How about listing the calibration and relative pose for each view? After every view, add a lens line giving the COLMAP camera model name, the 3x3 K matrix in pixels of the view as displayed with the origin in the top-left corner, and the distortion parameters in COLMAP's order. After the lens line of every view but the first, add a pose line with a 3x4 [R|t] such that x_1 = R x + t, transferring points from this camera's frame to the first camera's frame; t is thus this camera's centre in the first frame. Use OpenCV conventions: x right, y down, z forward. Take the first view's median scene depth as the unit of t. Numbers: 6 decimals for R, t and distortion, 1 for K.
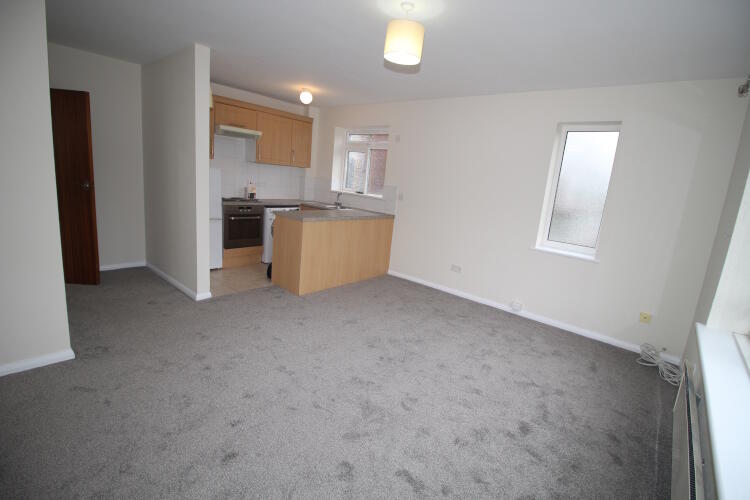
lens RADIAL K [[354.5, 0, 384.6], [0, 354.5, 248.0], [0, 0, 1]] dist [-0.000610, -0.000008]
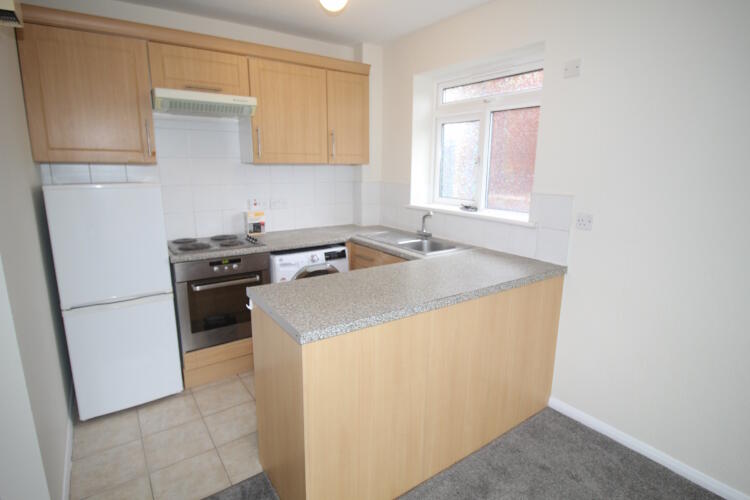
lens RADIAL K [[398.8, 0, 375.0], [0, 398.8, 250.0], [0, 0, 1]] dist [0.000212, -0.000120]
pose [[0.962166, -0.027712, -0.271050, -0.051796], [0.028751, 0.999587, -0.000138, -0.109910], [0.270941, -0.007660, 0.962565, 0.483968]]
